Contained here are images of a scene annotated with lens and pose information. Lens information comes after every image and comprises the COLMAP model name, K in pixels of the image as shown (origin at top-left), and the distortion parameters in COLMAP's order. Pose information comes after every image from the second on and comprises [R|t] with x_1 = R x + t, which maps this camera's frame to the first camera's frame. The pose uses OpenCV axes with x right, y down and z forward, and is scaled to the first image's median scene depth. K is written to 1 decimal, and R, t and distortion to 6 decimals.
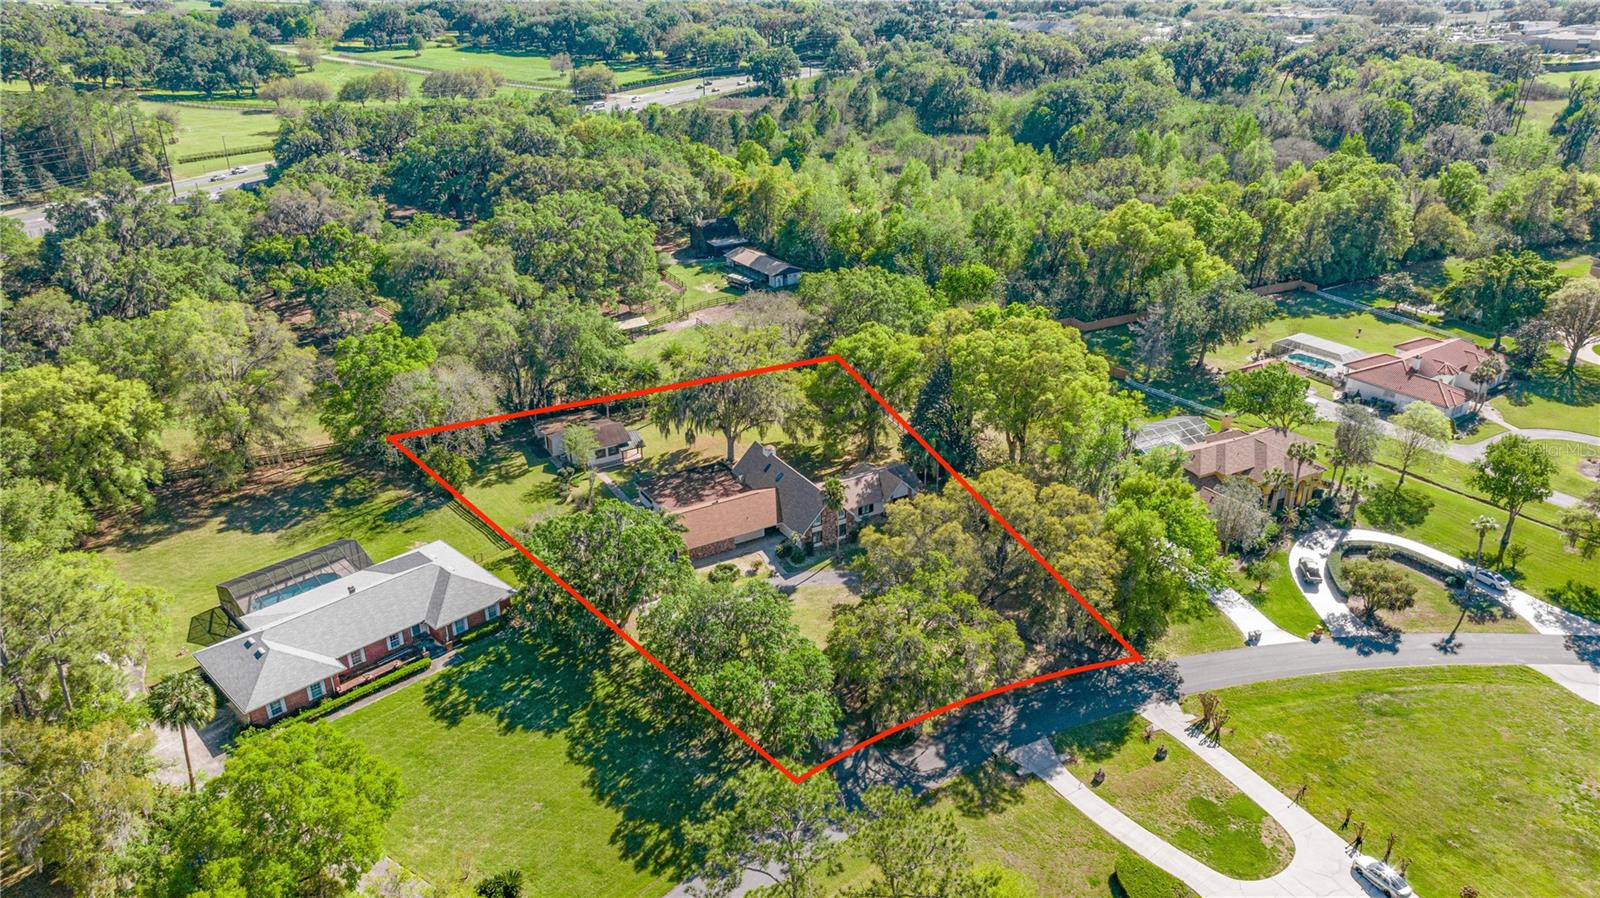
lens RADIAL K [[1120.3, 0, 801.1], [0, 1120.3, 453.5], [0, 0, 1]] dist [-0.041878, 0.046413]
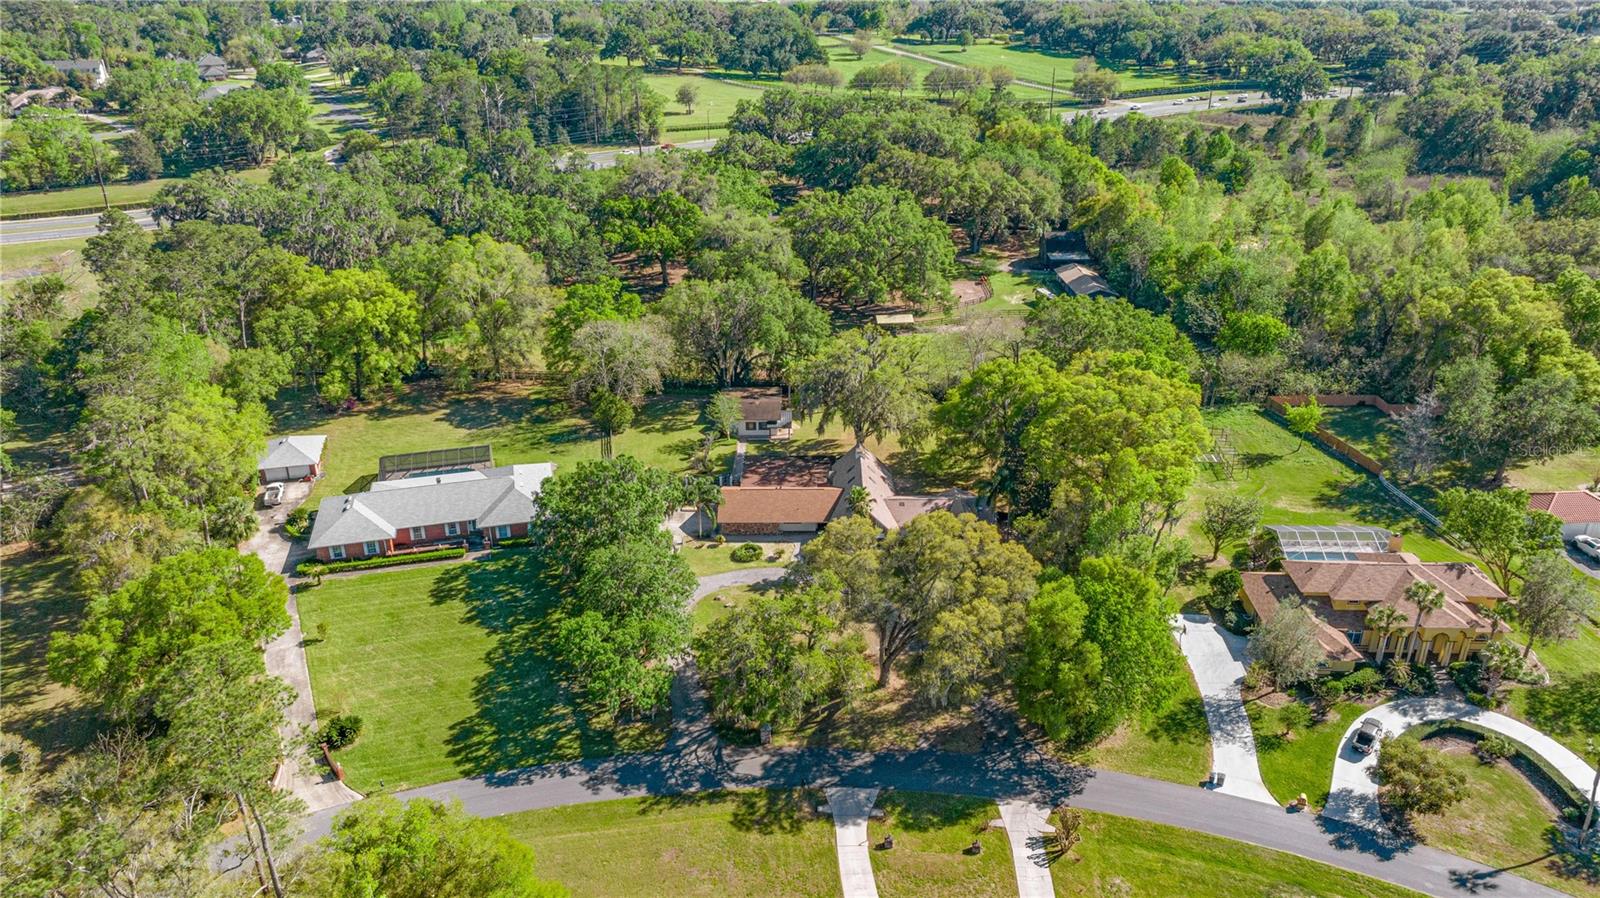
lens RADIAL K [[1120.3, 0, 801.2], [0, 1120.3, 445.5], [0, 0, 1]] dist [-0.041878, 0.046413]
pose [[0.859166, 0.210645, -0.466329, 0.403532], [-0.213349, 0.975811, 0.047708, -0.047230], [0.465098, 0.058502, 0.883324, 0.079556]]
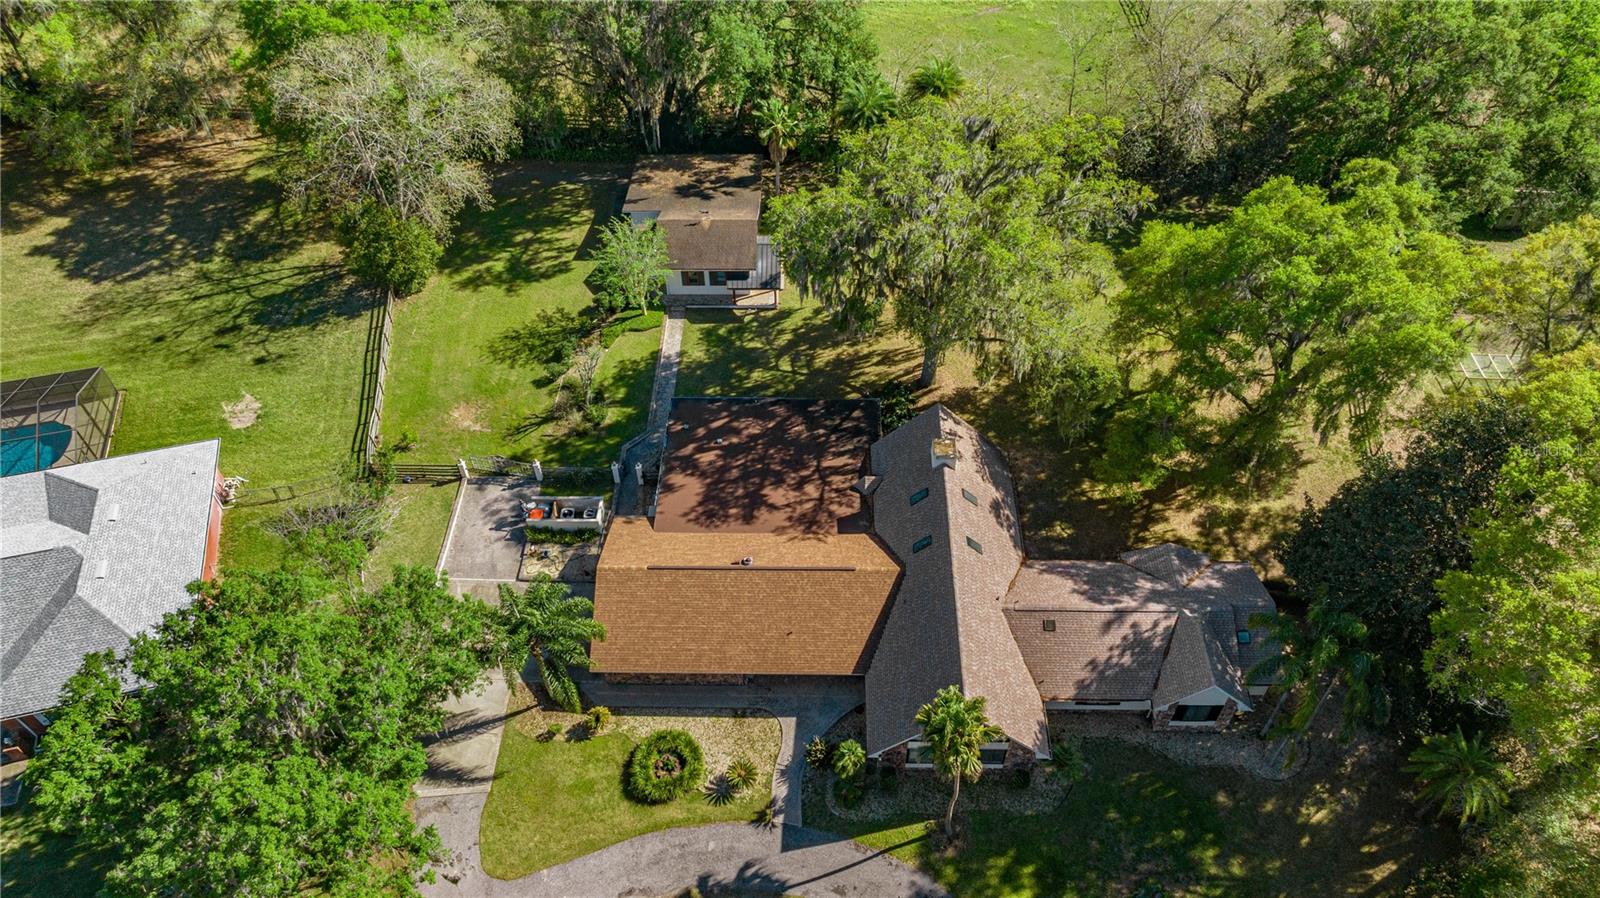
lens RADIAL K [[1120.3, 0, 798.5], [0, 1120.3, 452.0], [0, 0, 1]] dist [-0.041878, 0.046413]
pose [[0.854955, 0.383507, -0.349247, 0.070451], [-0.212796, 0.873367, 0.438118, -0.175713], [0.473042, -0.300253, 0.828299, 0.643206]]
